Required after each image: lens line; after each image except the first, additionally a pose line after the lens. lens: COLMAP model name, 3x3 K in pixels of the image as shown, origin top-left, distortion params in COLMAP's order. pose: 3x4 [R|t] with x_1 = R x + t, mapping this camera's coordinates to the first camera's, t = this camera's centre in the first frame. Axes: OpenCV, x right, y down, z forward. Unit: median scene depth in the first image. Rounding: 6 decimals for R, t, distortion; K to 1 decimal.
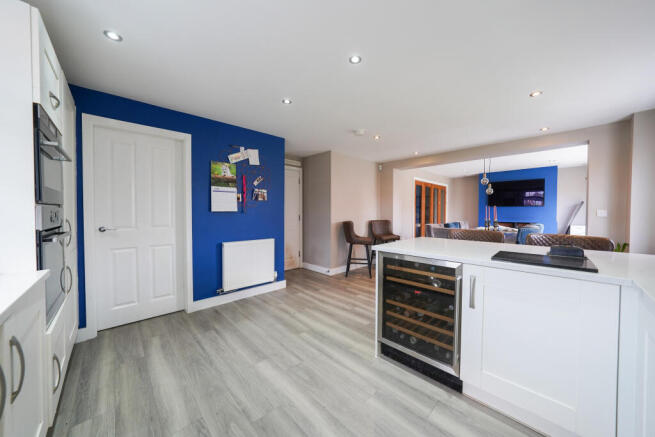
lens RADIAL K [[230.0, 0, 327.5], [0, 230.0, 218.5], [0, 0, 1]] dist [0.000209, 0.000038]
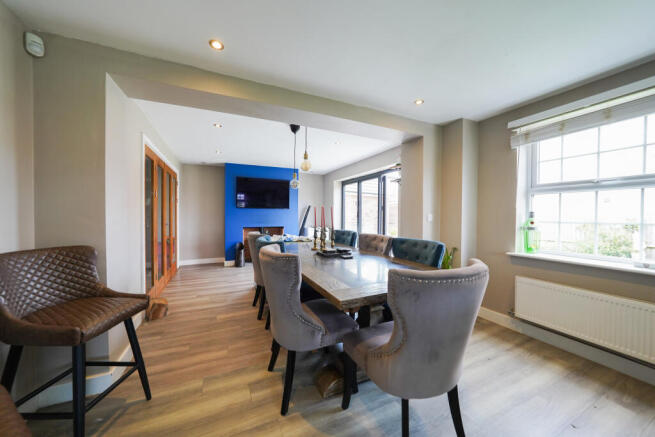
lens RADIAL K [[230.0, 0, 327.5], [0, 230.0, 218.5], [0, 0, 1]] dist [0.000209, 0.000038]
pose [[0.318476, -0.015723, 0.947800, 0.079510], [0.025502, 0.999643, 0.008013, -0.019013], [-0.947588, 0.021619, 0.318763, 0.562087]]
